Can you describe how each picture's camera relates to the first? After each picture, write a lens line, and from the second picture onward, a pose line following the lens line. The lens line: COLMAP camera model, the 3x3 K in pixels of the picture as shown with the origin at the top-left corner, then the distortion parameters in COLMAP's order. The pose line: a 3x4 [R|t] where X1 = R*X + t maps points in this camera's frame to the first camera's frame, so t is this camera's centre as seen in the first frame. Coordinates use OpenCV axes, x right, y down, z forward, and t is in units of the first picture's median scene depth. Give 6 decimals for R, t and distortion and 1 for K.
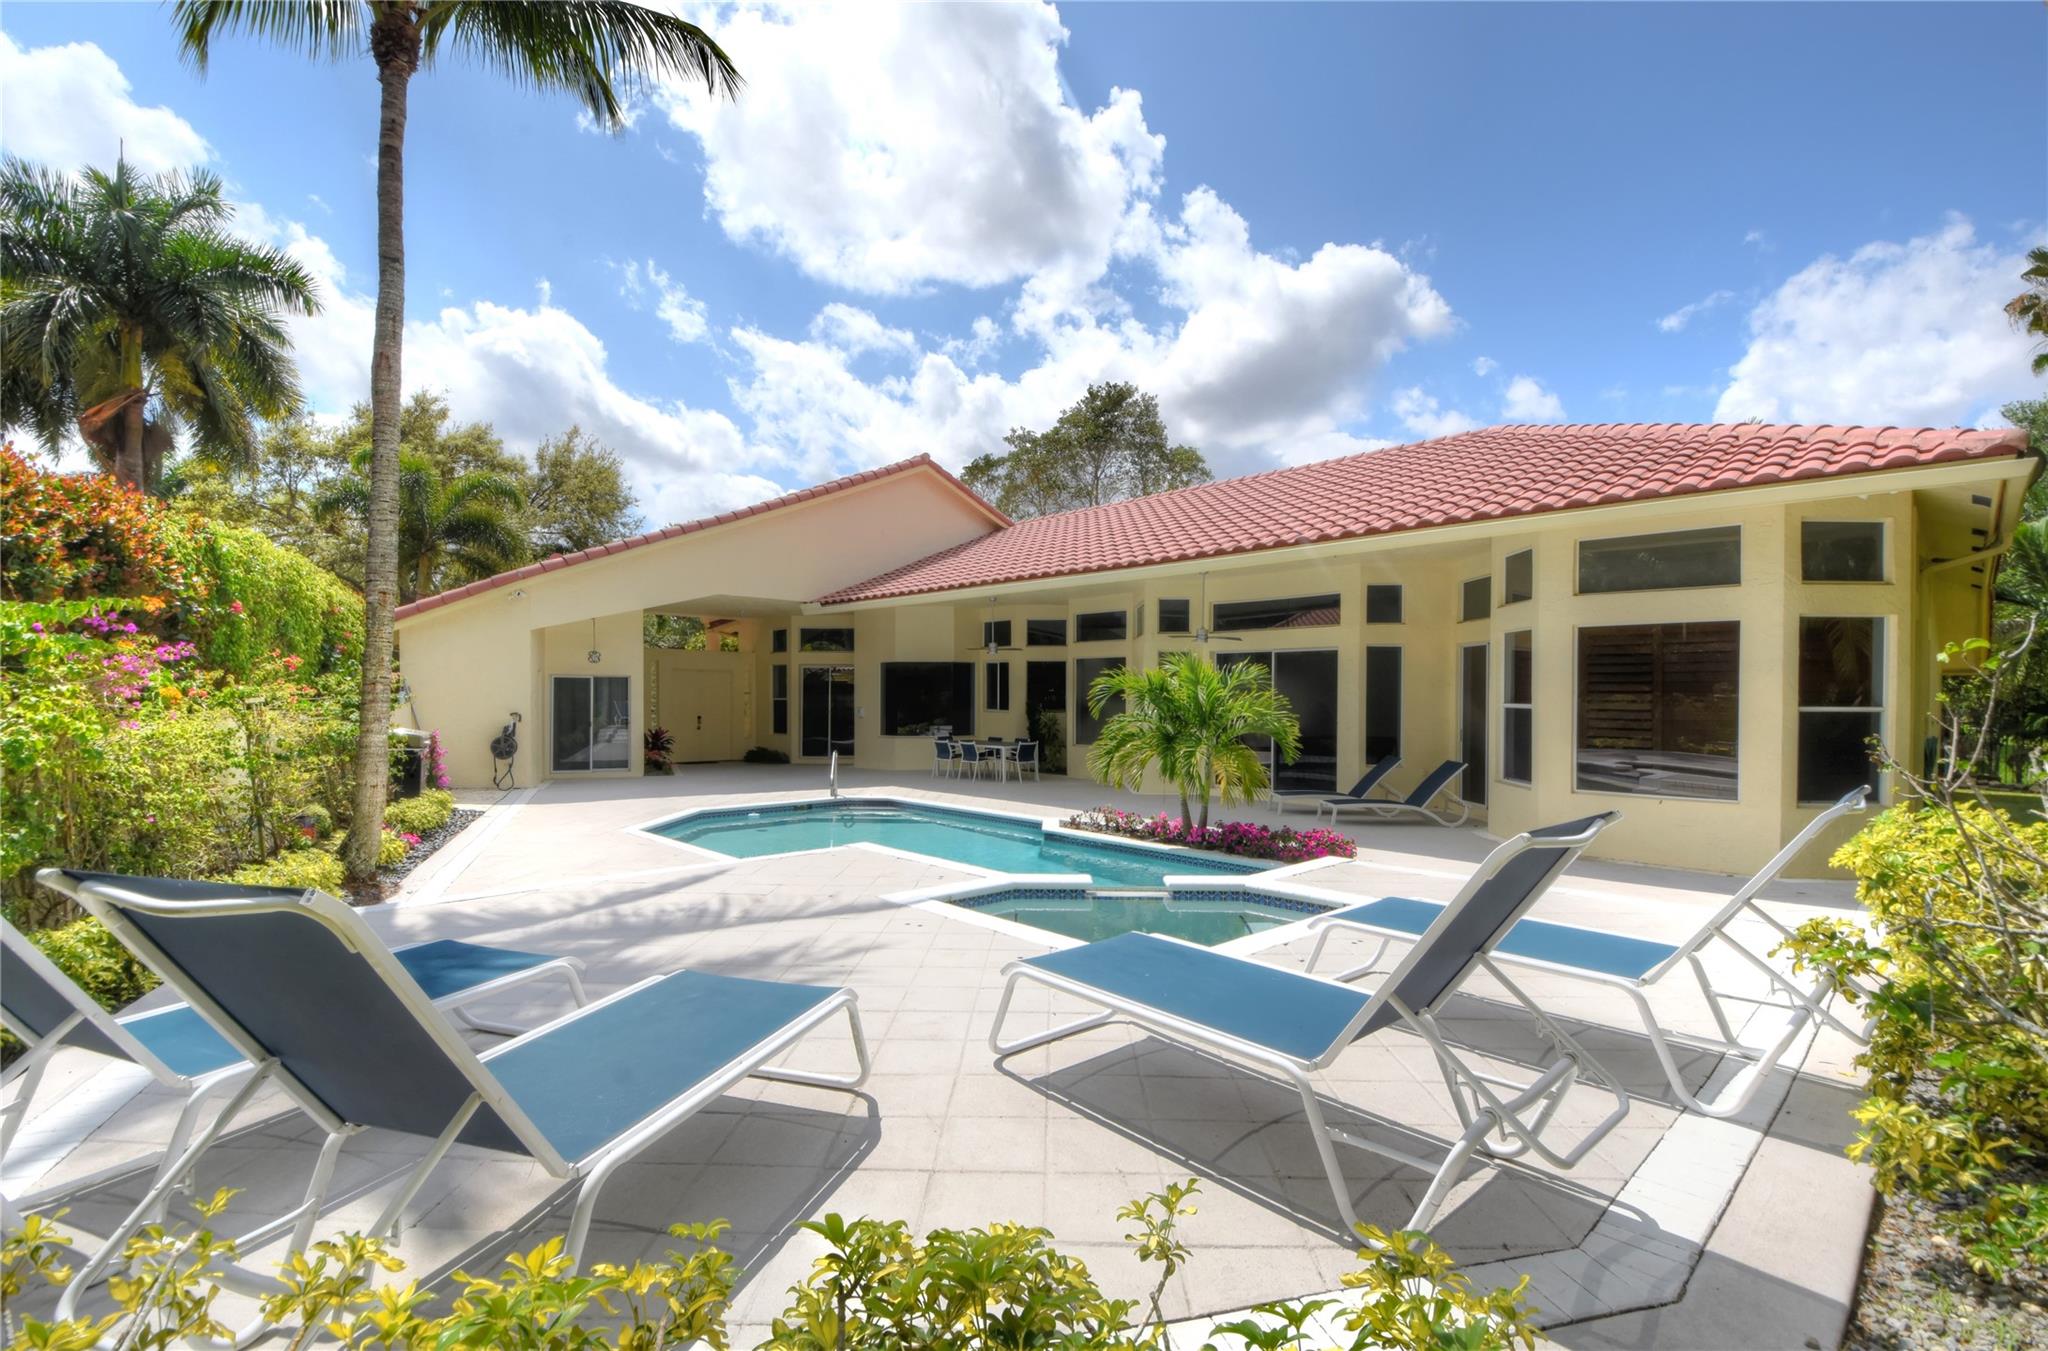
lens RADIAL K [[957.8, 0, 1020.8], [0, 957.8, 688.3], [0, 0, 1]] dist [0.000959, 0.000100]
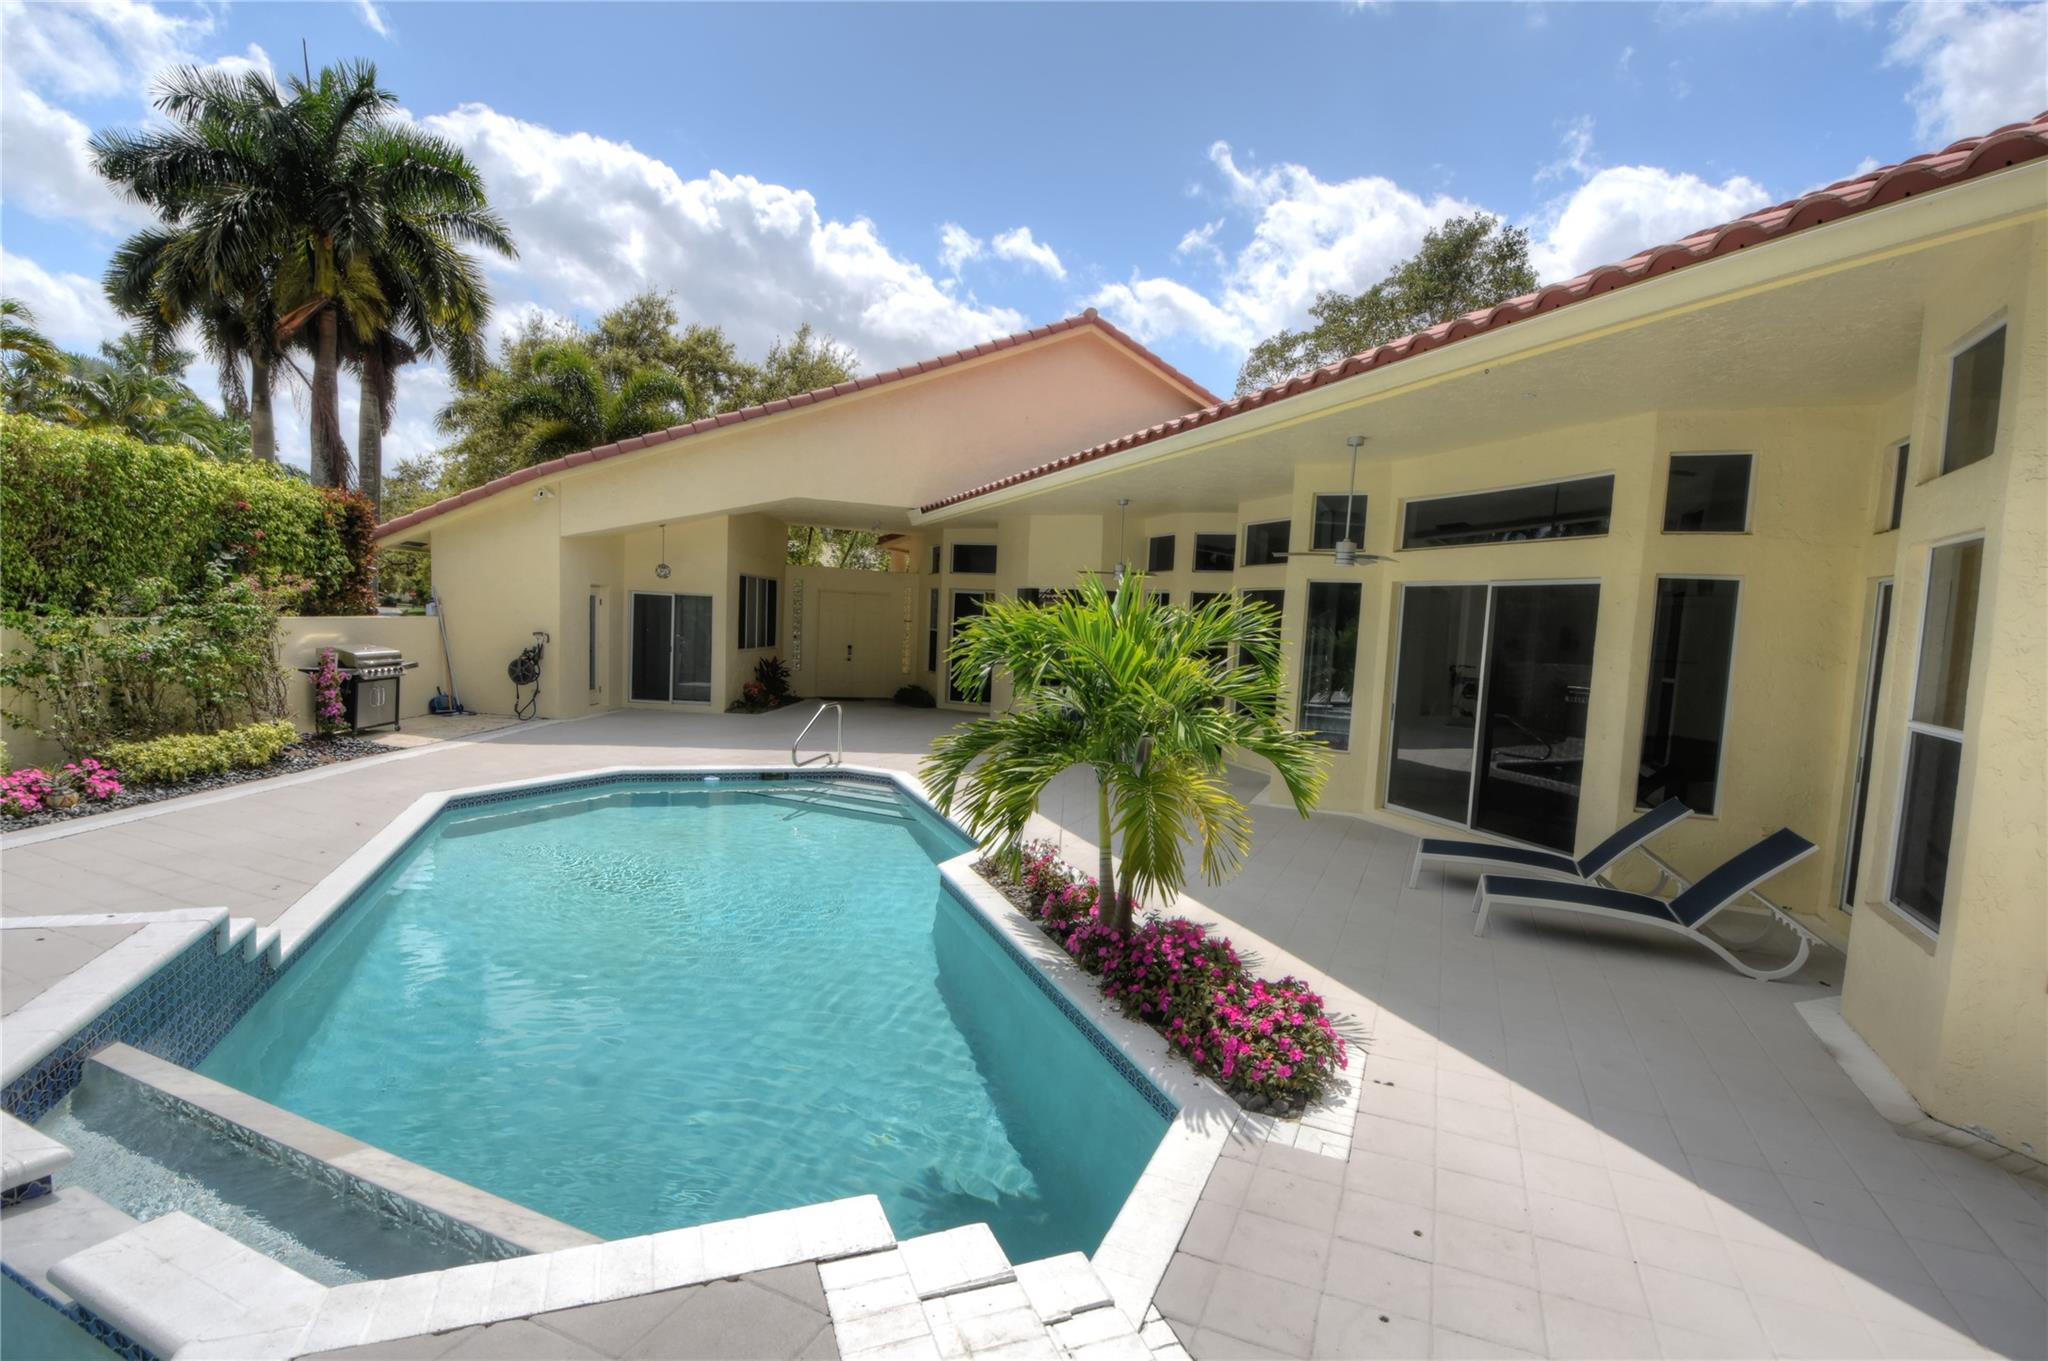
lens RADIAL K [[993.9, 0, 1026.1], [0, 993.9, 688.2], [0, 0, 1]] dist [0.000829, -0.002042]
pose [[0.922146, 0.067796, -0.380855, 0.226545], [-0.041960, 0.996244, 0.075745, -0.010207], [0.384560, -0.053867, 0.921527, 0.336931]]
